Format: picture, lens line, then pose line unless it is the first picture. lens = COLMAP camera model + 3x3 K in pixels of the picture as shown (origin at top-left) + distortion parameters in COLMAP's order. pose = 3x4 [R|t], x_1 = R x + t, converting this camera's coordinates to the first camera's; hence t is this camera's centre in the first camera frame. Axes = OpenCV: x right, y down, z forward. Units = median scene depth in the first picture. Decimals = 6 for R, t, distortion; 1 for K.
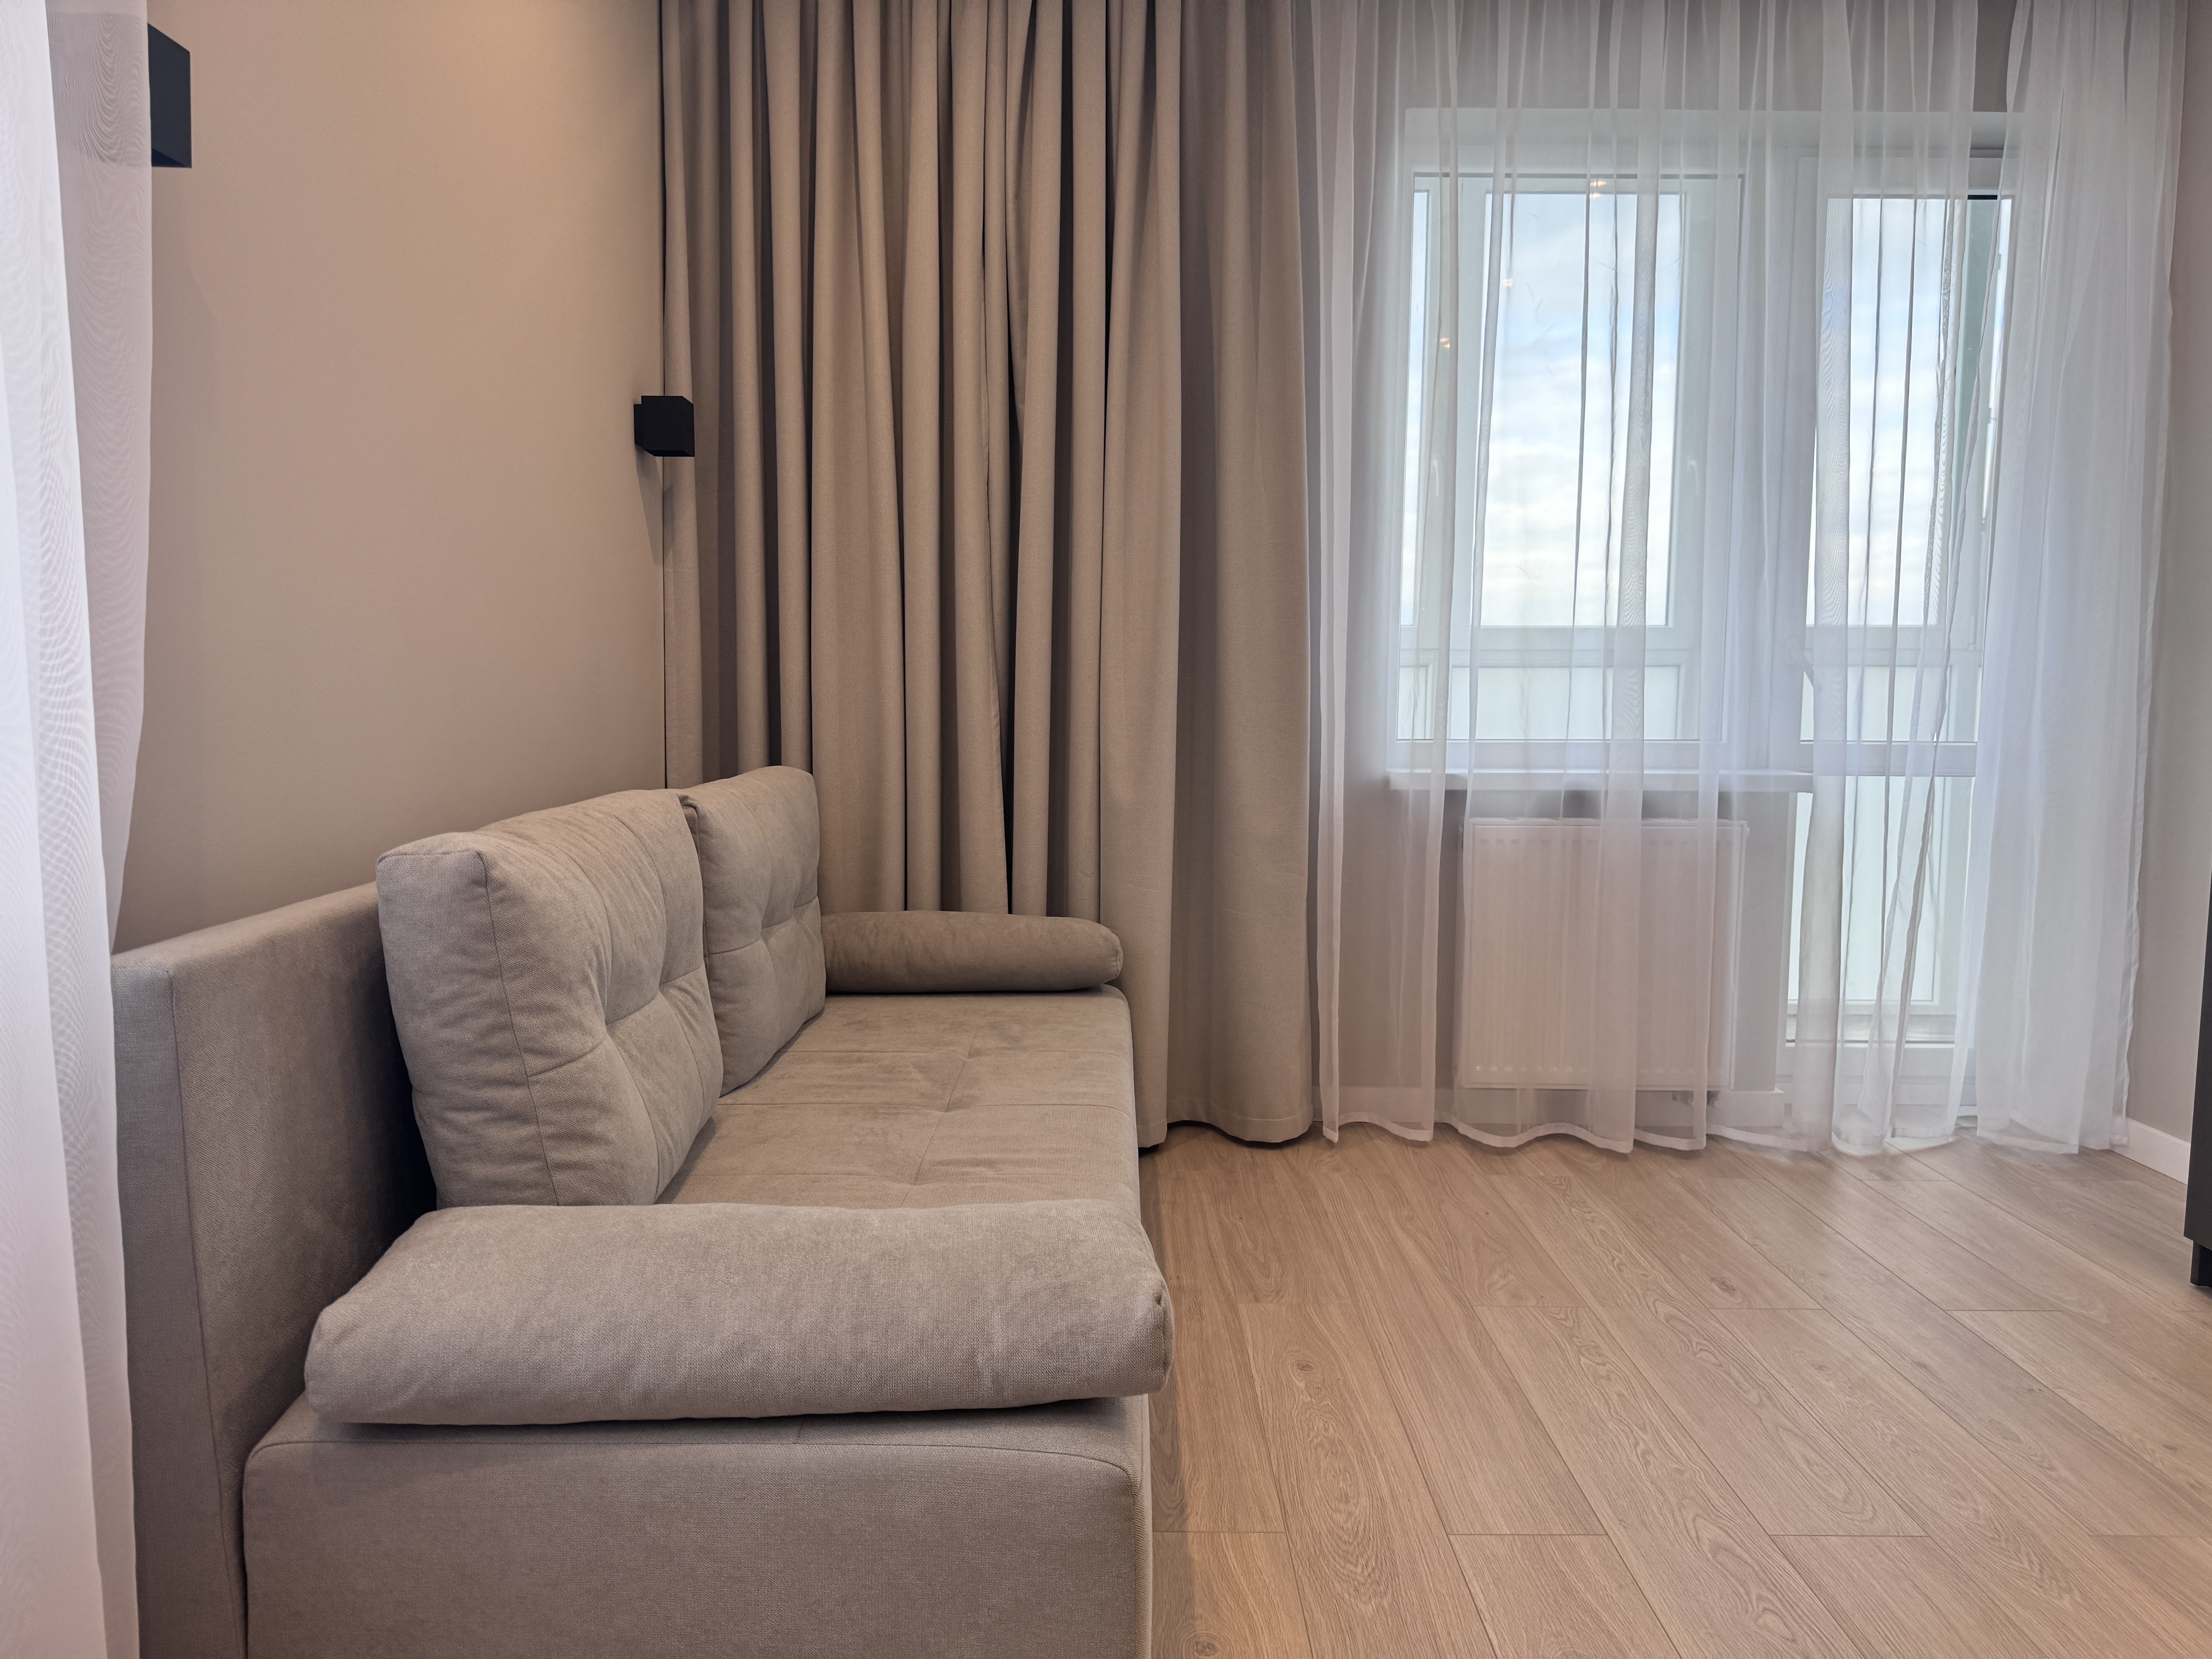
lens RADIAL K [[1565.0, 0, 1108.7], [0, 1565.0, 839.9], [0, 0, 1]] dist [0.073060, -0.094838]
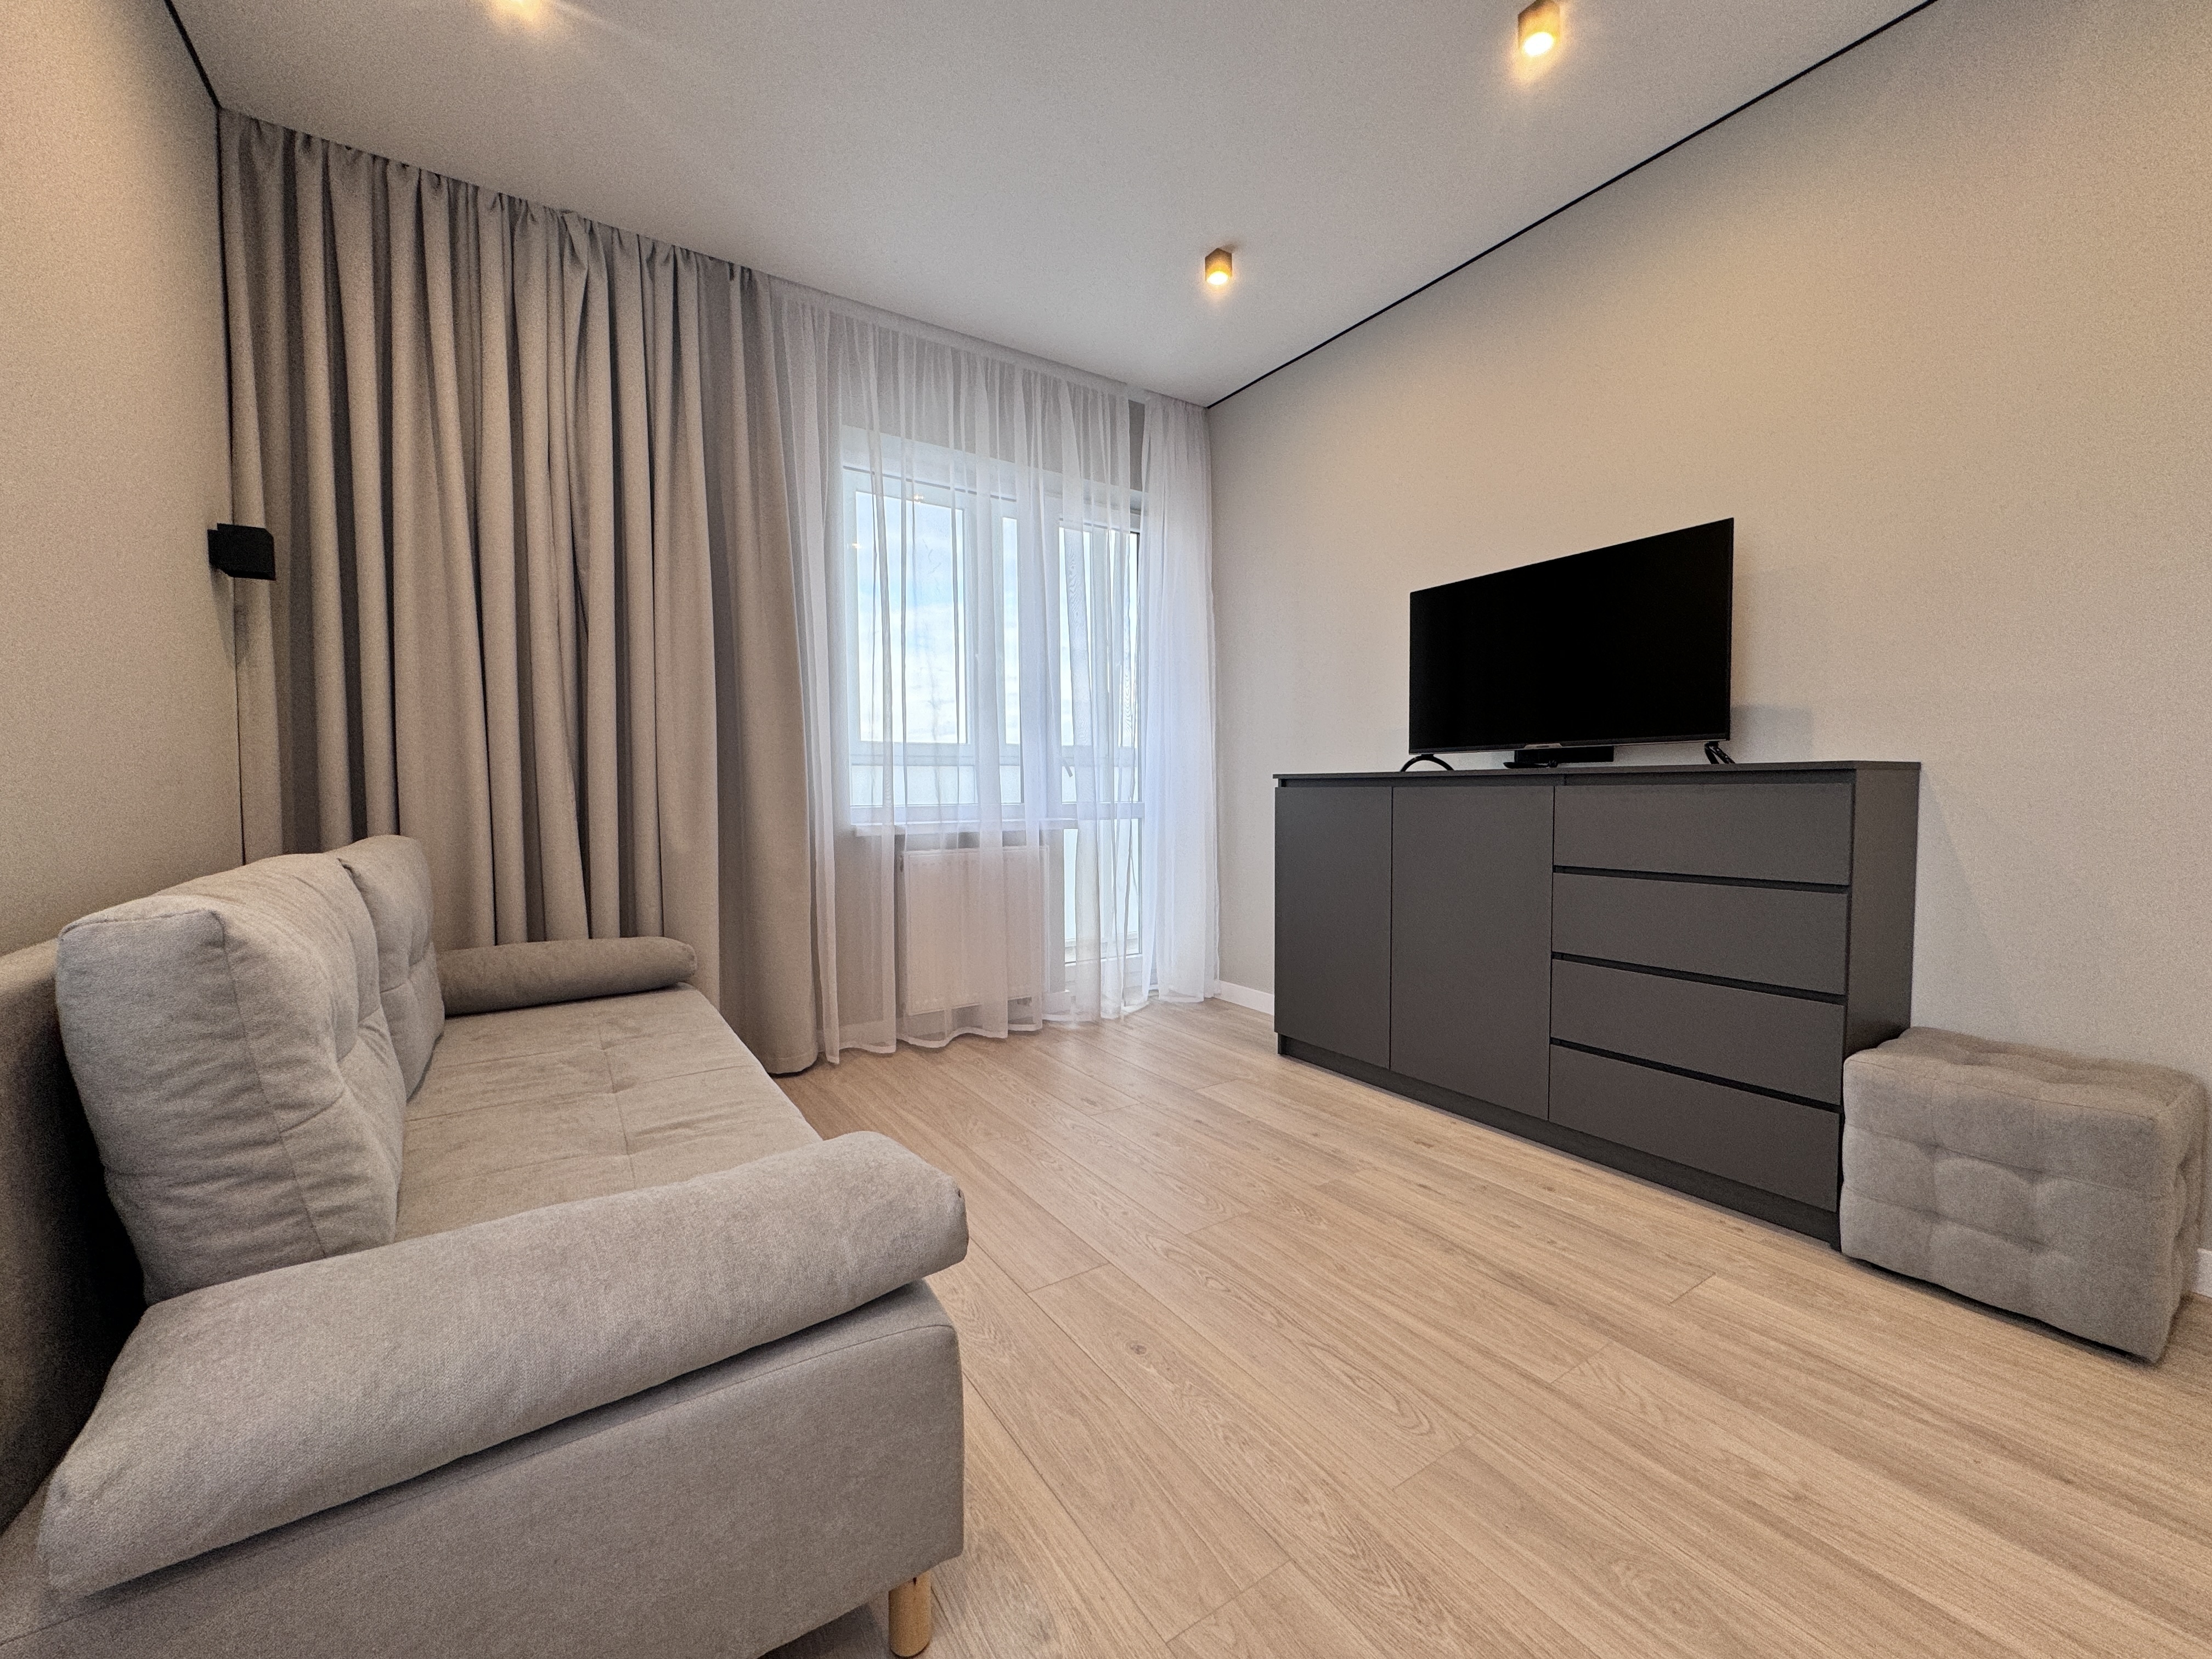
lens RADIAL K [[881.9, 0, 1110.0], [0, 881.9, 829.4], [0, 0, 1]] dist [-0.000447, -0.000010]
pose [[0.834944, -0.037808, 0.549034, -0.122885], [0.064591, 0.997475, -0.029538, 0.004557], [-0.546531, 0.060125, 0.835278, 0.126490]]
